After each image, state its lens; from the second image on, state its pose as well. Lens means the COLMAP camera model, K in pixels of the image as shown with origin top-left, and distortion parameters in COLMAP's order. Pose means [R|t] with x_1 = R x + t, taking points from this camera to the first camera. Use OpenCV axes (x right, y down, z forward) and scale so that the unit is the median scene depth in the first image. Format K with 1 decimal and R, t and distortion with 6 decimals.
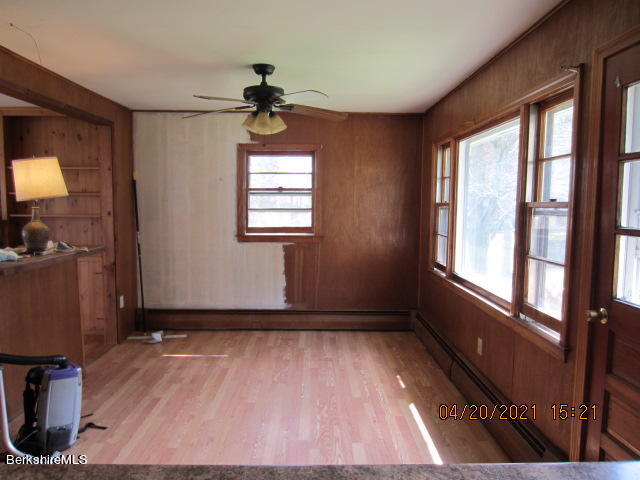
lens RADIAL K [[455.8, 0, 322.2], [0, 455.8, 239.9], [0, 0, 1]] dist [-0.029693, 0.005233]
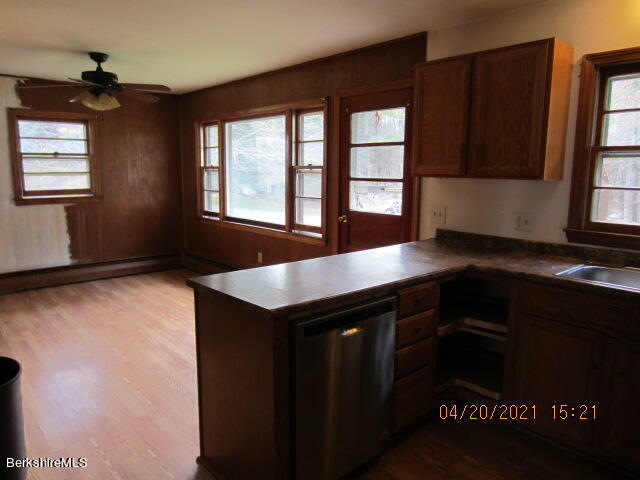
lens RADIAL K [[455.8, 0, 322.2], [0, 455.8, 239.9], [0, 0, 1]] dist [-0.029693, 0.005233]
pose [[0.748111, -0.102973, 0.655535, -0.345327], [0.052810, 0.993992, 0.095871, 0.020837], [-0.661469, -0.037103, 0.749054, -0.218309]]
